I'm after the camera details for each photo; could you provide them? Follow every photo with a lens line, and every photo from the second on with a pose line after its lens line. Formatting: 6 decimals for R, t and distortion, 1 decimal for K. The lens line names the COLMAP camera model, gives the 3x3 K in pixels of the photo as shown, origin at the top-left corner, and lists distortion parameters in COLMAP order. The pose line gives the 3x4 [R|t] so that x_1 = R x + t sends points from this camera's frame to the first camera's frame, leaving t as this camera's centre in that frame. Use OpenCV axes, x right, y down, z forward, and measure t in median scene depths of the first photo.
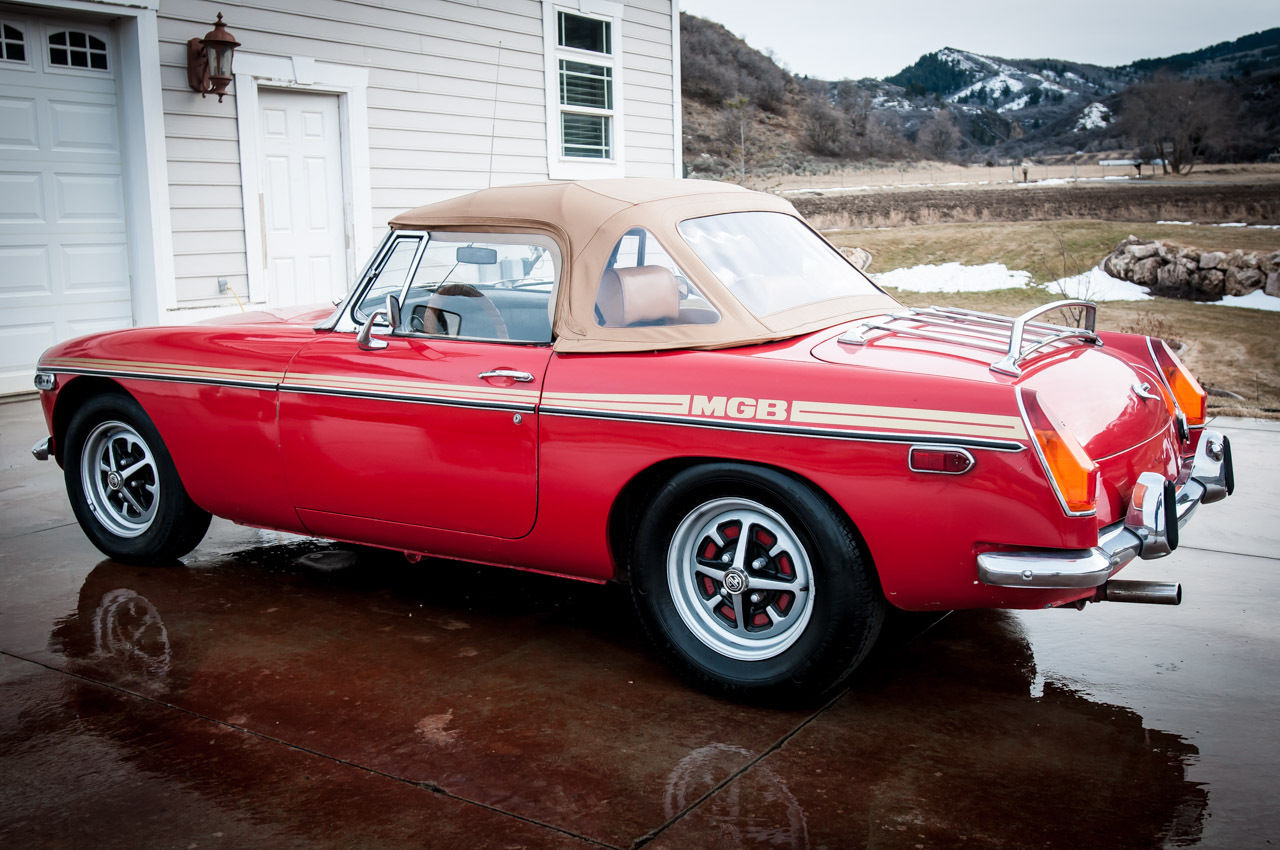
lens RADIAL K [[1307.8, 0, 632.9], [0, 1307.8, 427.8], [0, 0, 1]] dist [-0.048412, 0.091635]
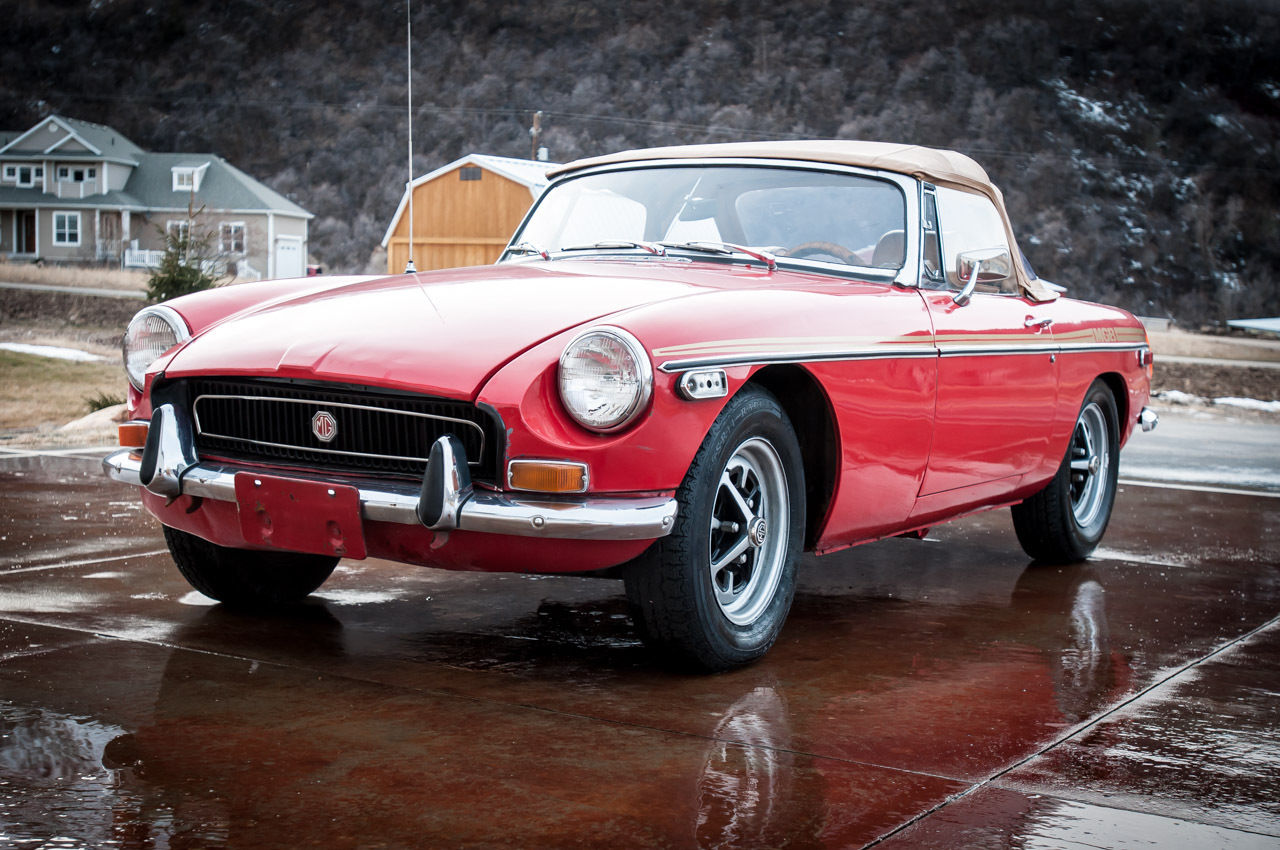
lens RADIAL K [[1846.7, 0, 640.0], [0, 1846.7, 425.0], [0, 0, 1]] dist [0.014152, 0.097492]
pose [[-0.039033, -0.057486, 0.997583, -0.441077], [0.129981, 0.989569, 0.062110, -0.025320], [-0.990748, 0.132092, -0.031154, 0.370643]]
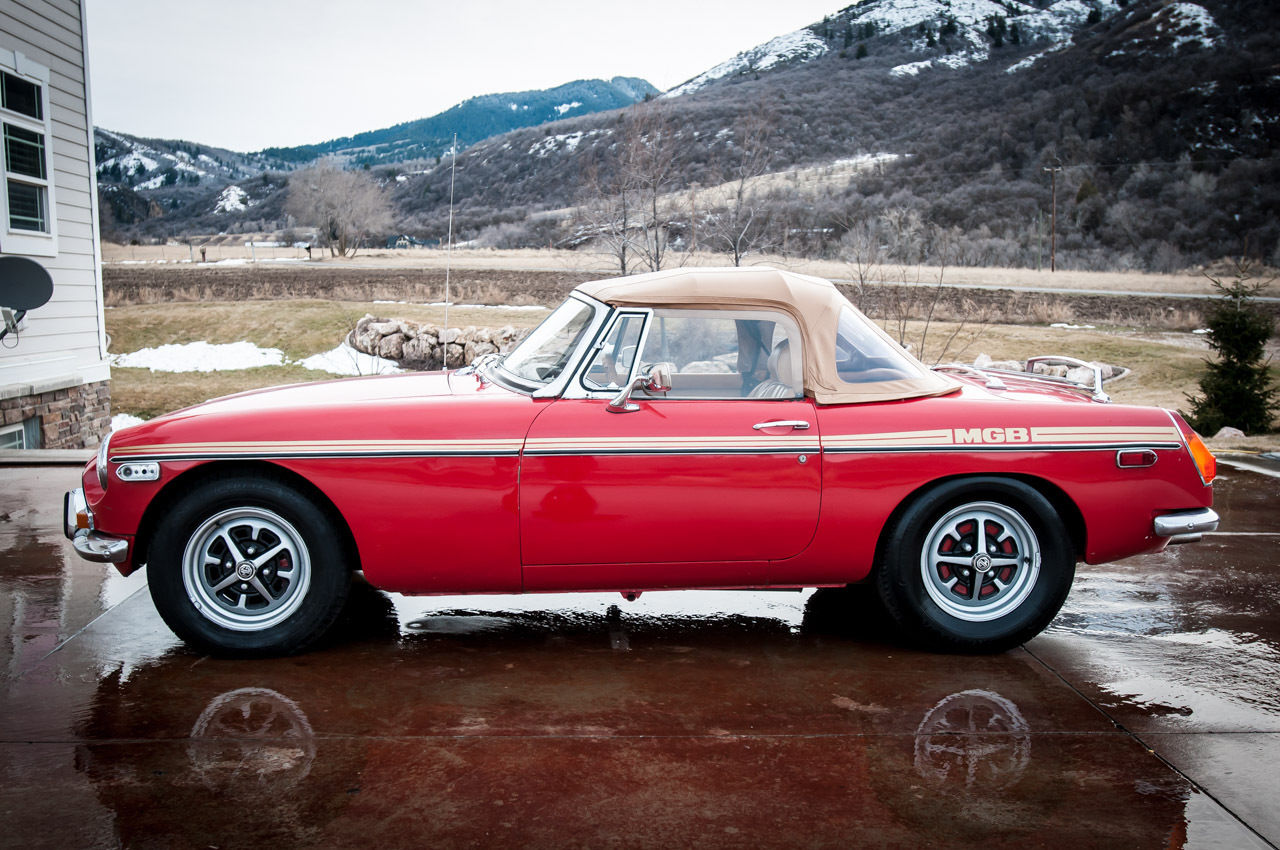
lens RADIAL K [[1307.8, 0, 632.9], [0, 1307.8, 427.8], [0, 0, 1]] dist [-0.048412, 0.091635]
pose [[0.806572, -0.050863, 0.588943, -0.247923], [0.086115, 0.995773, -0.031938, -0.002812], [-0.584829, 0.076477, 0.807543, 0.024163]]
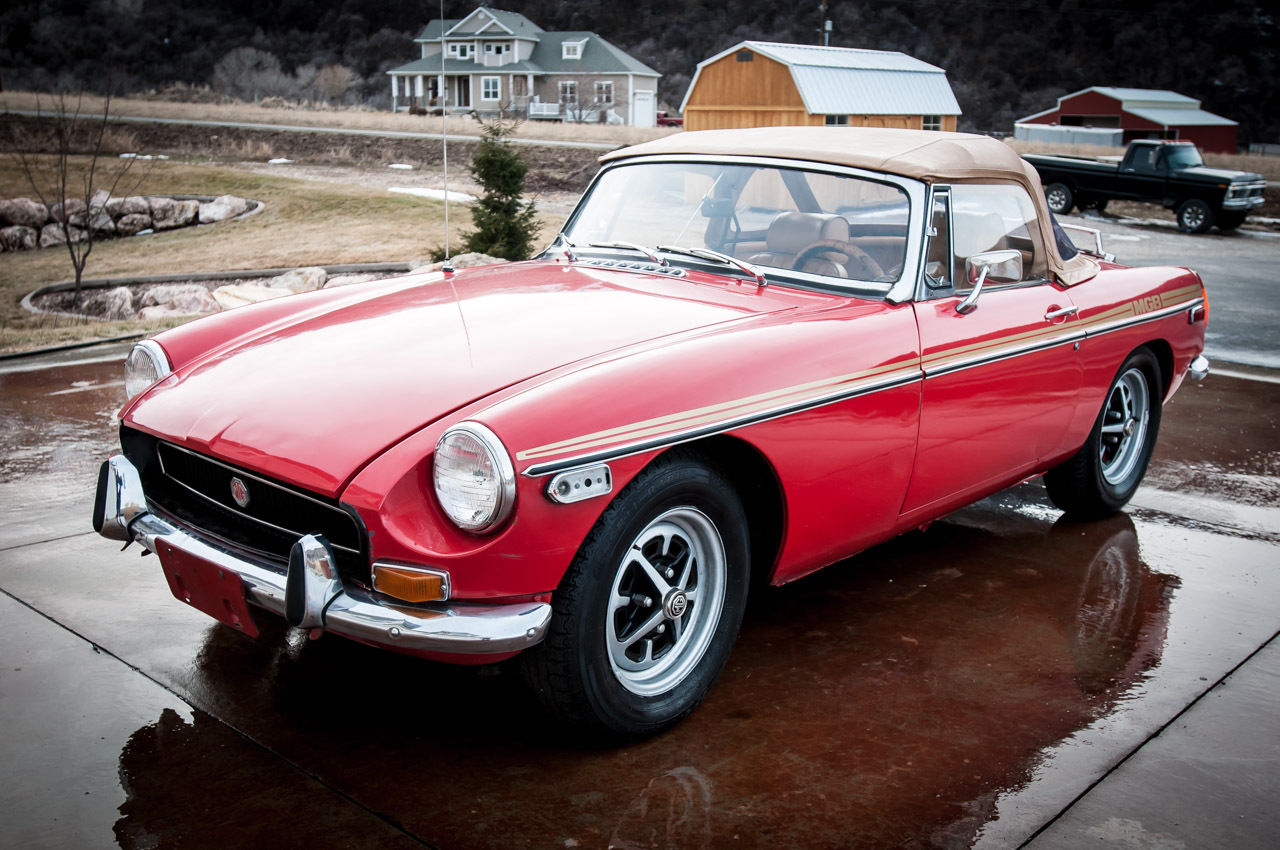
lens RADIAL K [[1307.8, 0, 632.9], [0, 1307.8, 427.8], [0, 0, 1]] dist [-0.048412, 0.091635]
pose [[0.162961, -0.209809, 0.964066, -0.335872], [0.137071, 0.972467, 0.188467, -0.054650], [-0.977065, 0.101433, 0.187233, 0.308229]]
